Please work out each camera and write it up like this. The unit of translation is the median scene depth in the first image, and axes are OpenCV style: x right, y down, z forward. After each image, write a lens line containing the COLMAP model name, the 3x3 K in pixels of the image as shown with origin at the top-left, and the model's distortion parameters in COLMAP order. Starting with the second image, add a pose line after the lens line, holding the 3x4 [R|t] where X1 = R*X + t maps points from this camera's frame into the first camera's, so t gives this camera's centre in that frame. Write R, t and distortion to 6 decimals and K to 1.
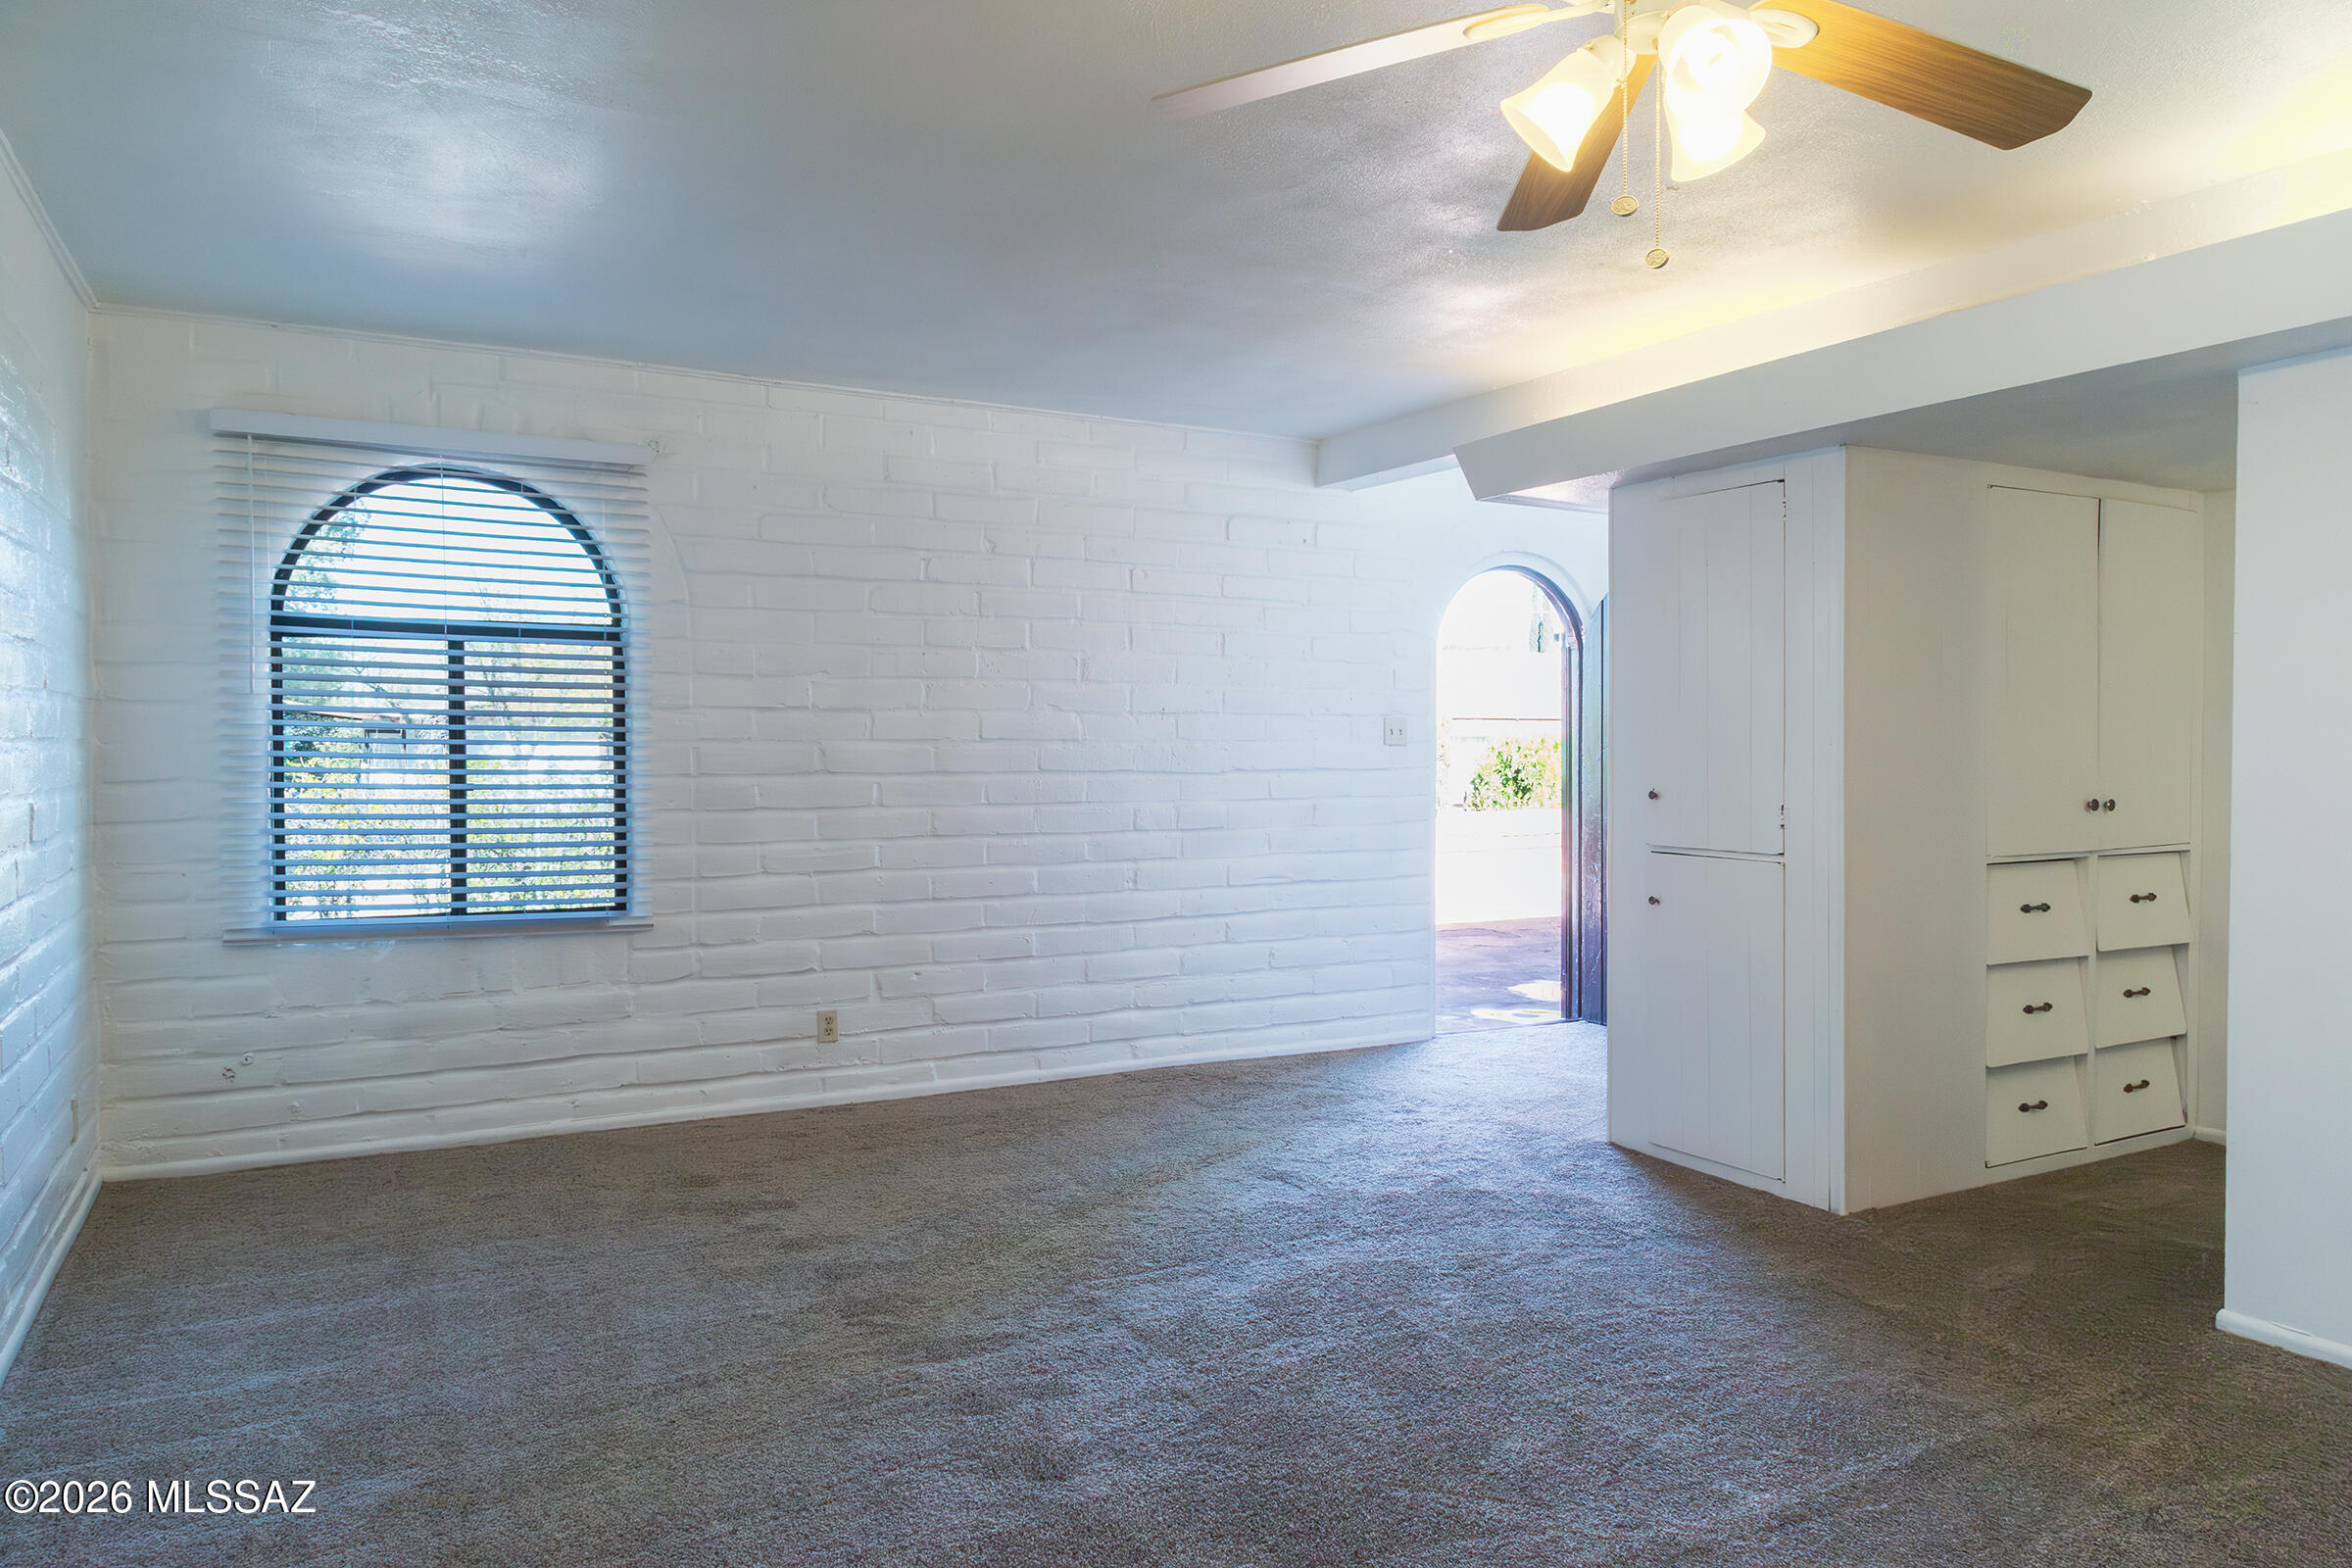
lens RADIAL K [[1616.1, 0, 1173.4], [0, 1616.1, 779.3], [0, 0, 1]] dist [-0.001124, -0.002905]
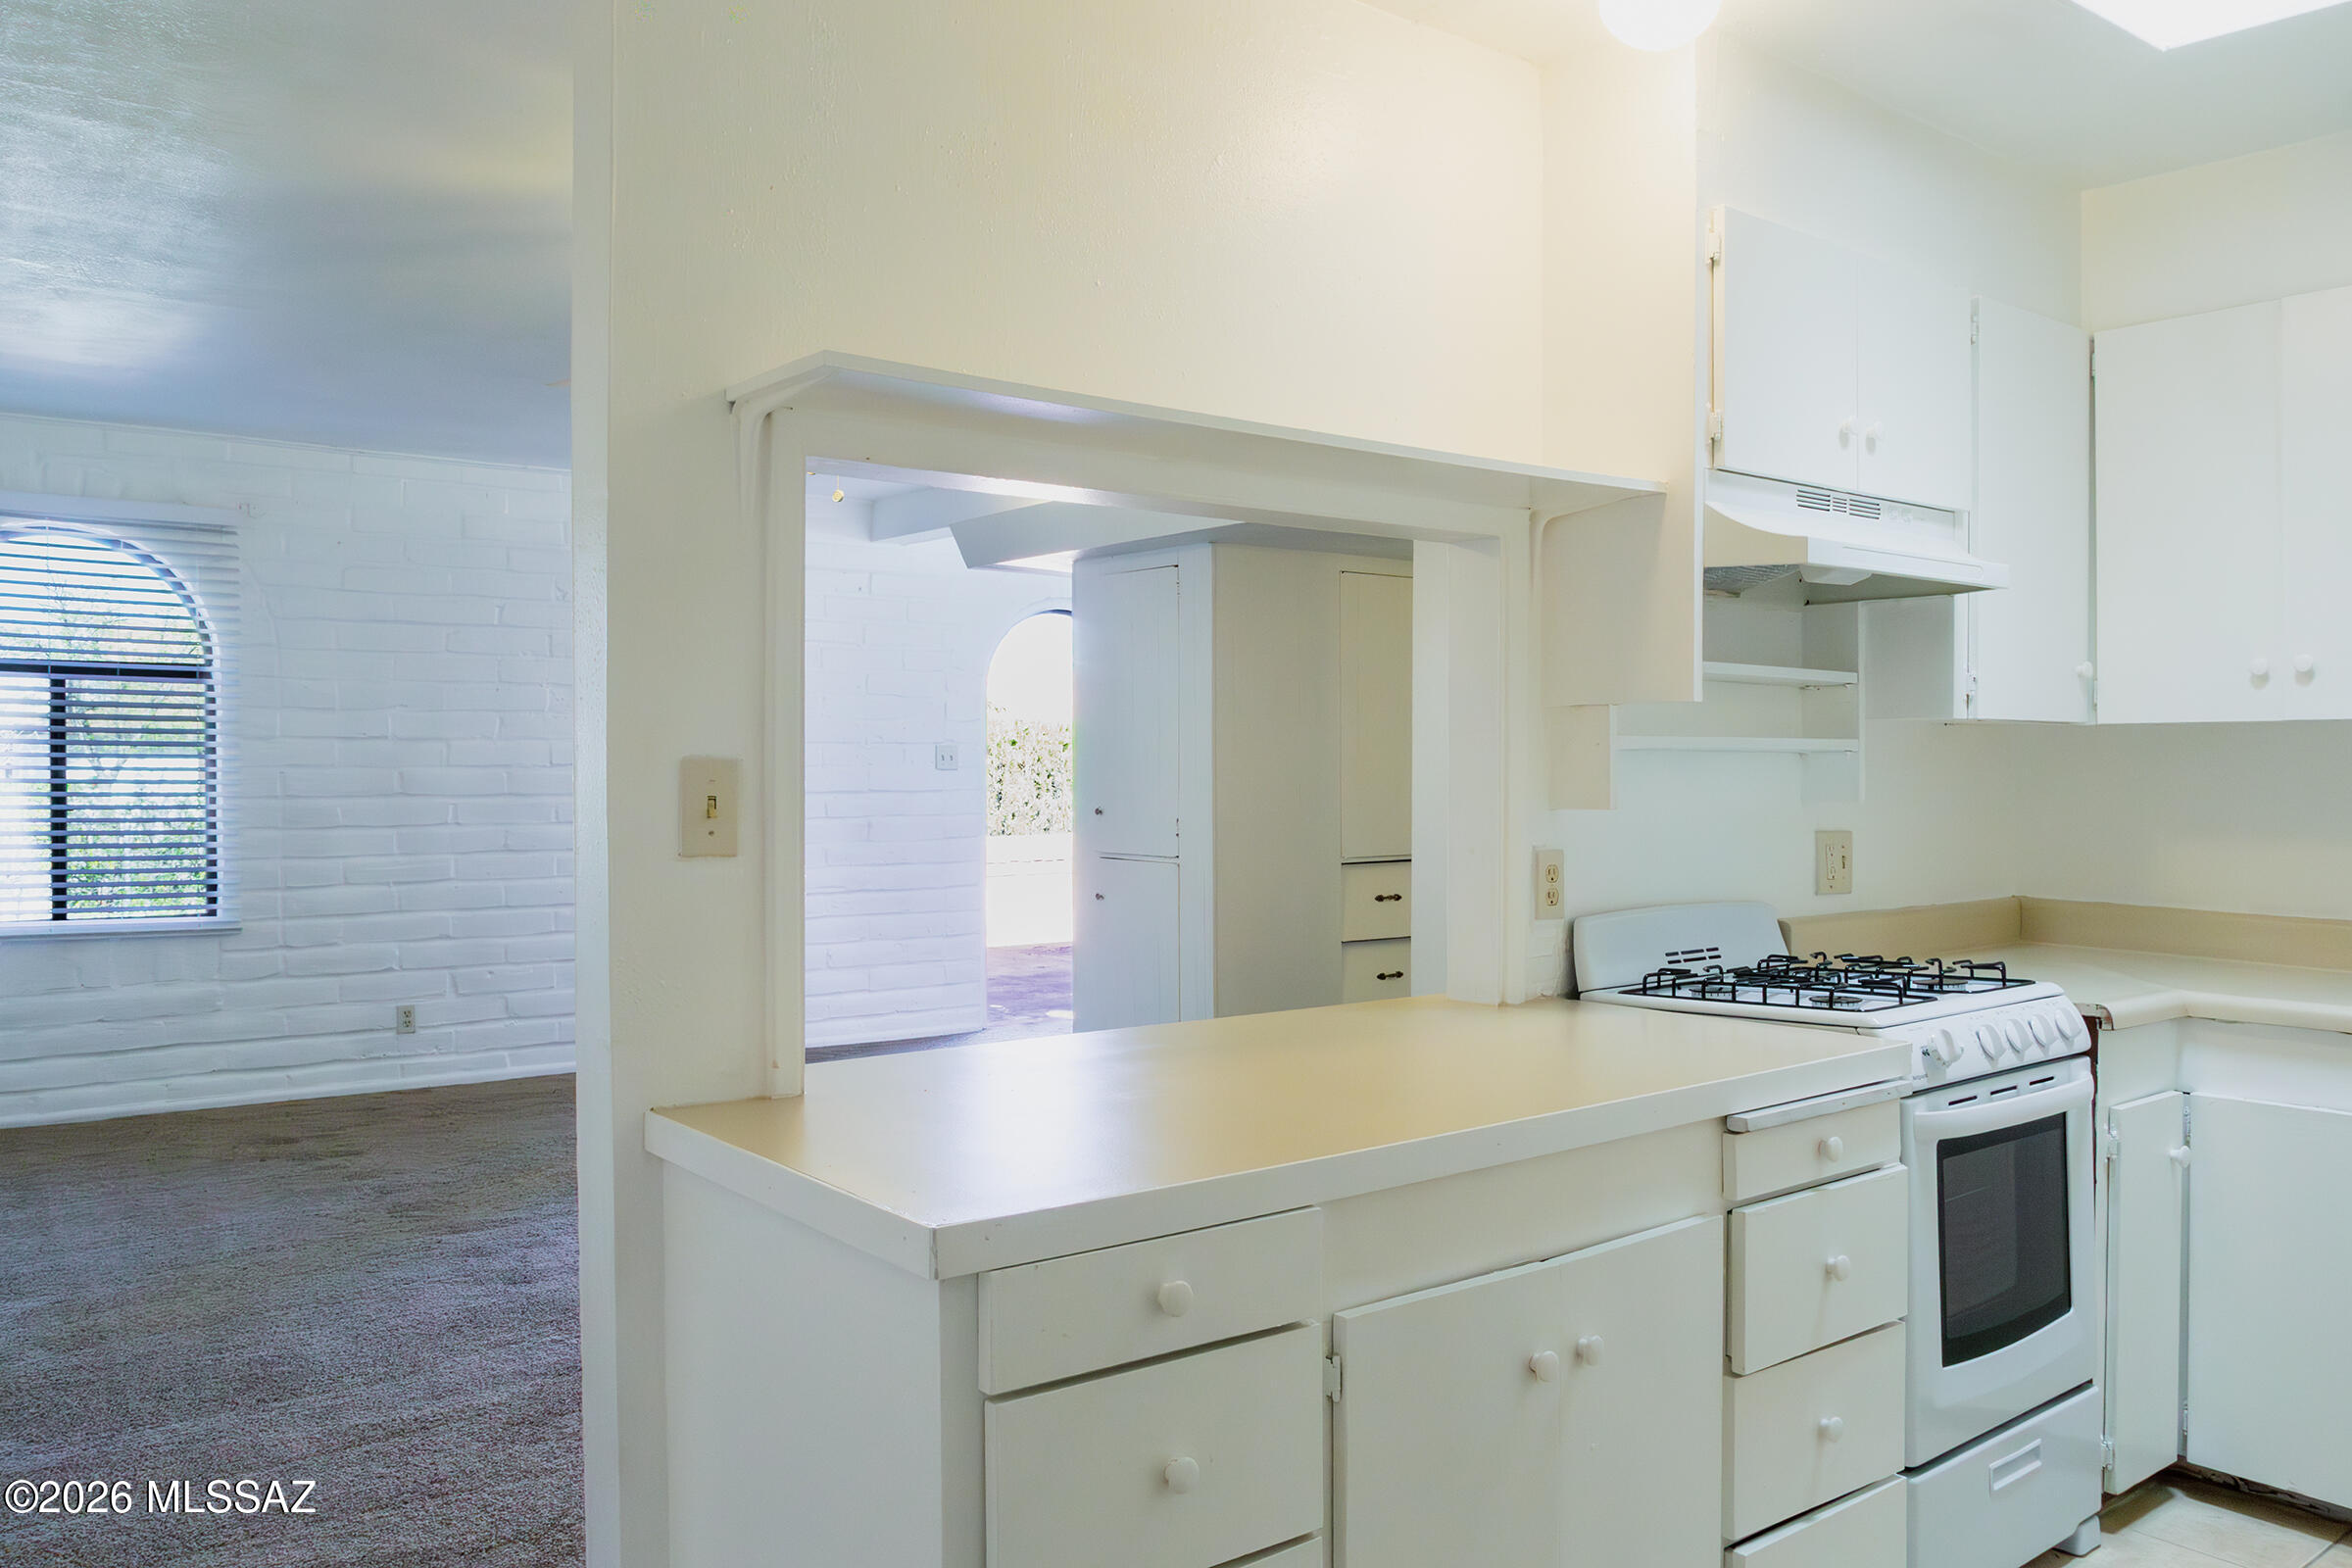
lens RADIAL K [[1734.3, 0, 1175.3], [0, 1734.3, 780.3], [0, 0, 1]] dist [-0.050476, 0.018896]
pose [[0.984240, -0.000371, 0.176839, 0.110546], [0.002516, 0.999926, -0.011903, 0.001610], [-0.176821, 0.012160, 0.984168, -0.298245]]
